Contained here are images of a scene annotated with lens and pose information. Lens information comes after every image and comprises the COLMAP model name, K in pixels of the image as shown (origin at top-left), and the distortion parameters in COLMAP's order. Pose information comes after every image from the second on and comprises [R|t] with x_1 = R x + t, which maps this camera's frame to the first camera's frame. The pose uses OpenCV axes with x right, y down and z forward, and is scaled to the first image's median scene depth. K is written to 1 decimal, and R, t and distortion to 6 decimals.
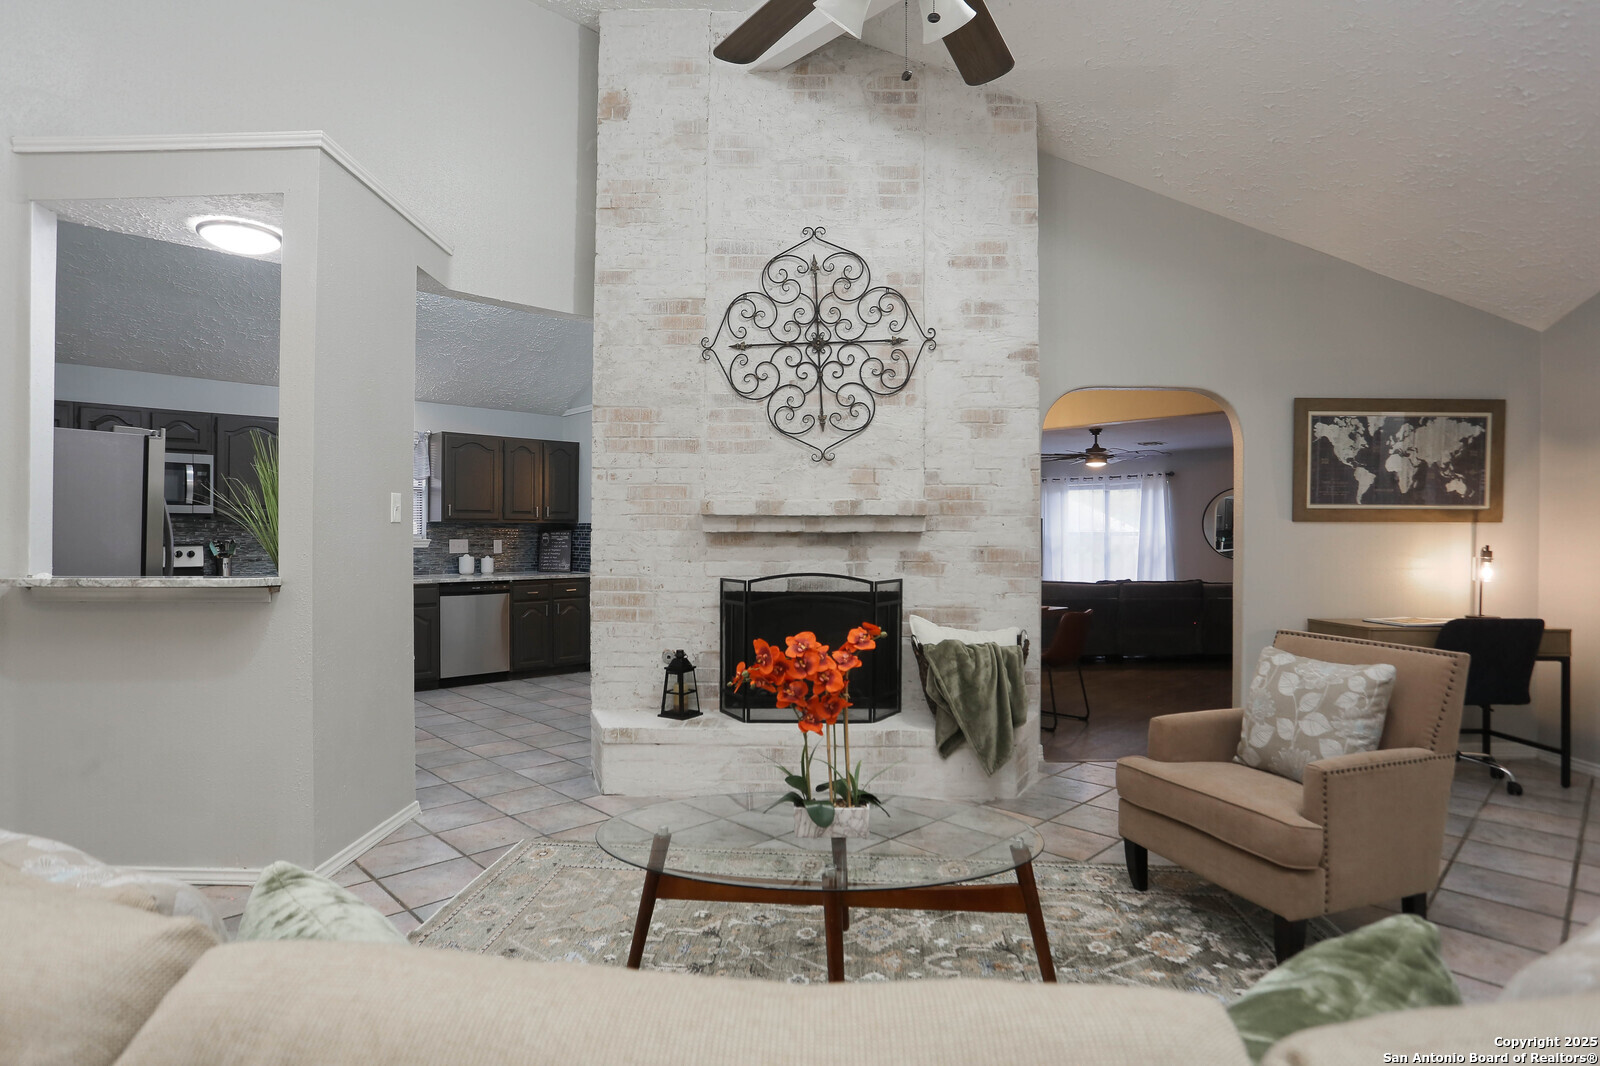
lens RADIAL K [[872.6, 0, 797.5], [0, 872.6, 539.2], [0, 0, 1]] dist [-0.001169, -0.000184]
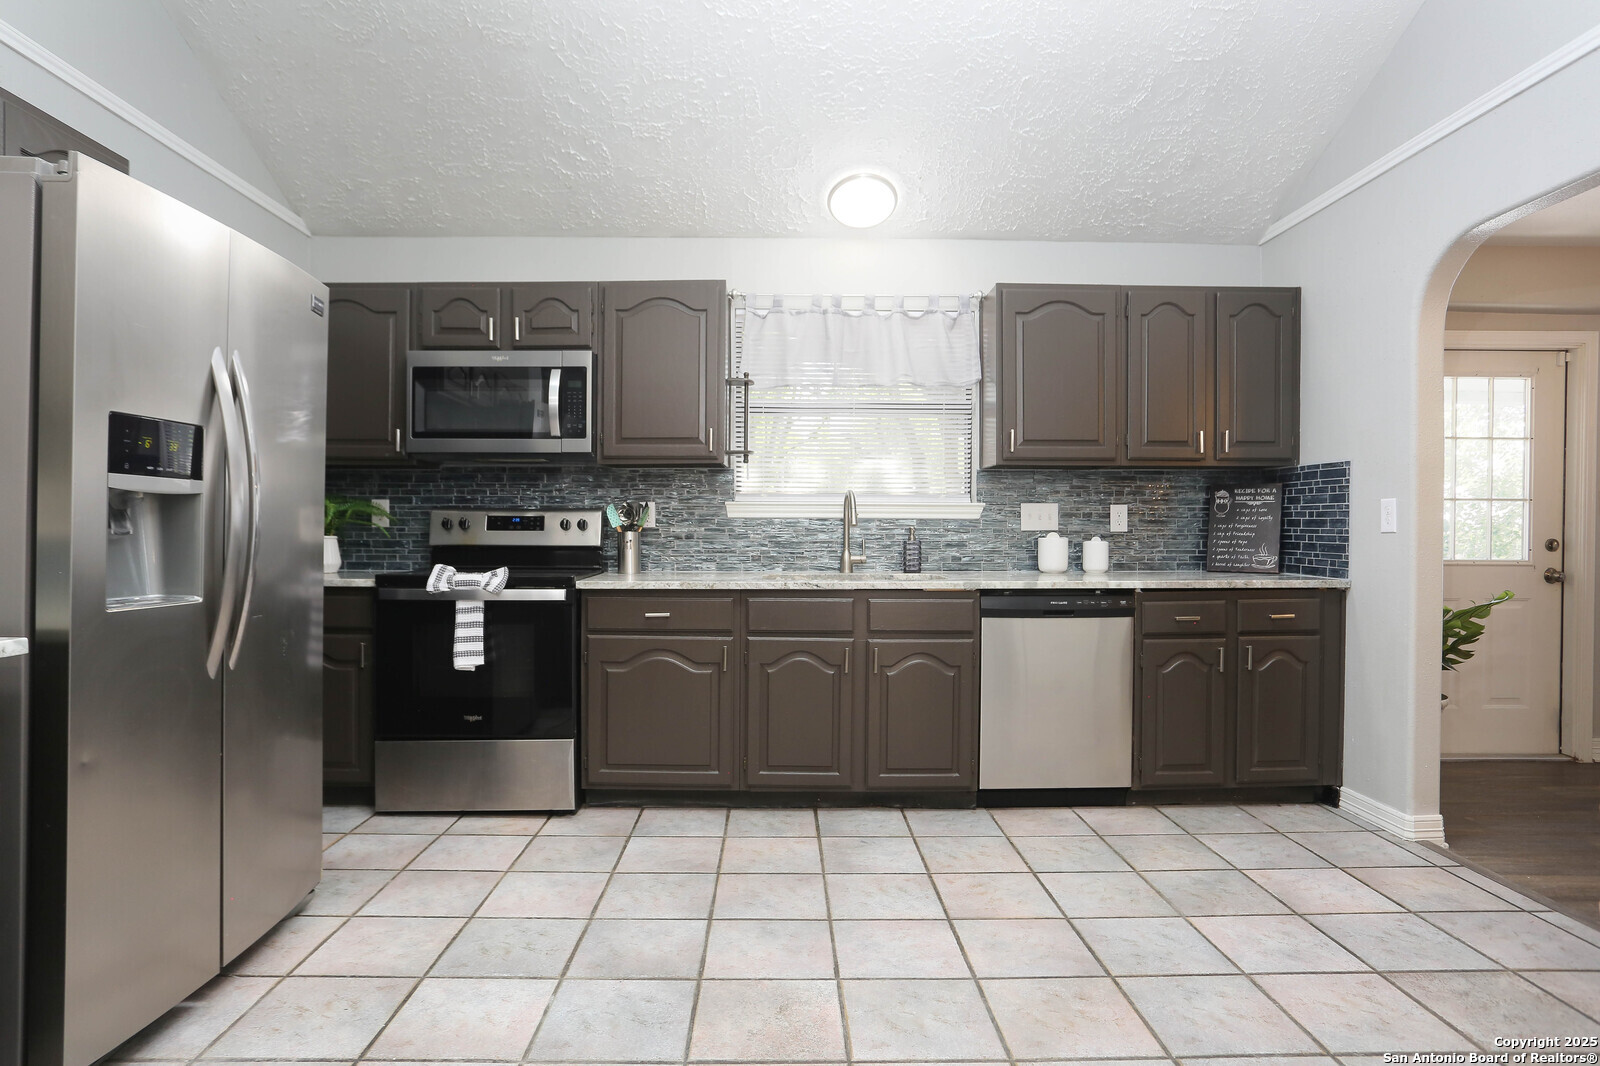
lens RADIAL K [[881.2, 0, 784.7], [0, 881.2, 531.8], [0, 0, 1]] dist [-0.038320, 0.000856]
pose [[0.719161, 0.002110, -0.694840, -0.141012], [-0.002309, 0.999997, 0.000647, 0.016994], [0.694839, 0.001139, 0.719164, 0.534766]]
